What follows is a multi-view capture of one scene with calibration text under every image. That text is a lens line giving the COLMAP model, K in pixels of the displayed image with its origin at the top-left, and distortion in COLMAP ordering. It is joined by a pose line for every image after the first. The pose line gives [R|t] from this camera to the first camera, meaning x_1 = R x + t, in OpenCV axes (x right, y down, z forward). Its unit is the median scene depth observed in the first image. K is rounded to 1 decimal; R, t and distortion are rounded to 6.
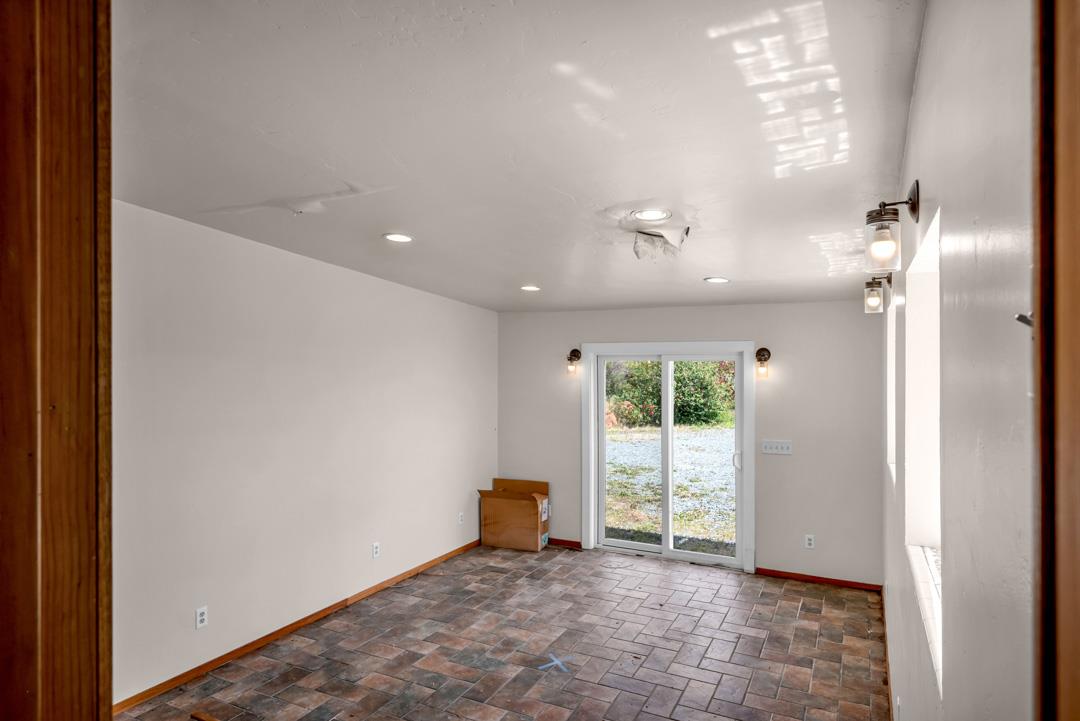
lens RADIAL K [[586.4, 0, 540.0], [0, 586.4, 360.5], [0, 0, 1]] dist [0.001155, 0.001554]
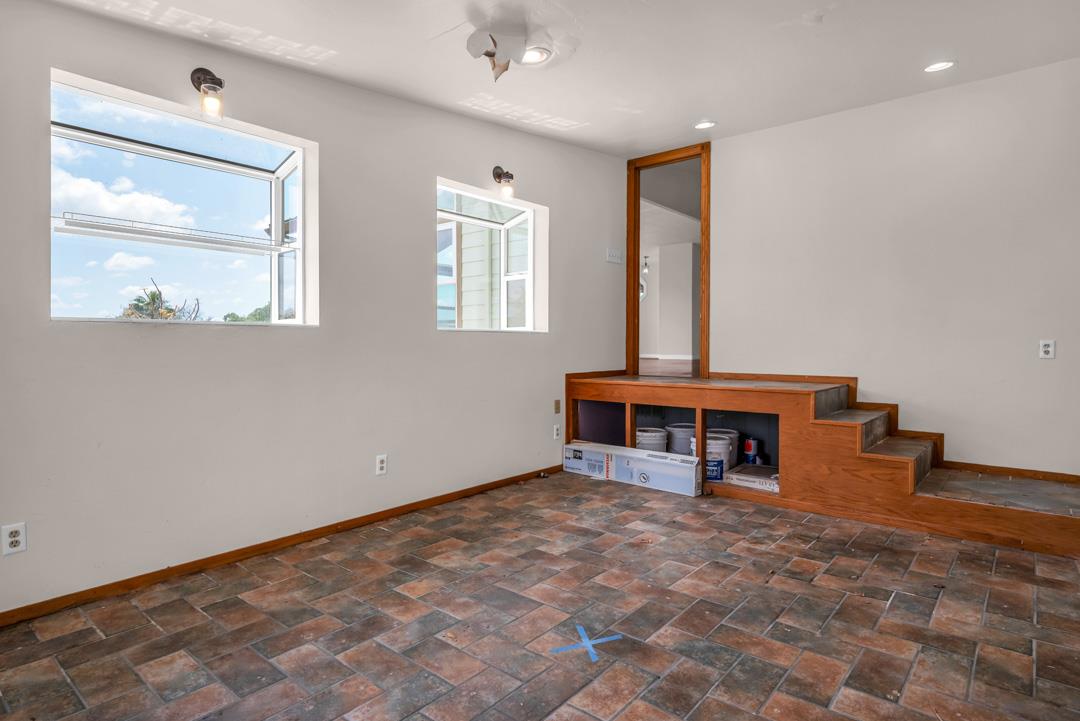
lens RADIAL K [[586.4, 0, 540.0], [0, 586.4, 360.5], [0, 0, 1]] dist [0.001155, 0.001554]
pose [[-0.973084, -0.011147, 0.230180, -0.057354], [-0.004439, 0.999551, 0.029639, 0.218575], [-0.230407, 0.027820, -0.972697, 1.610018]]
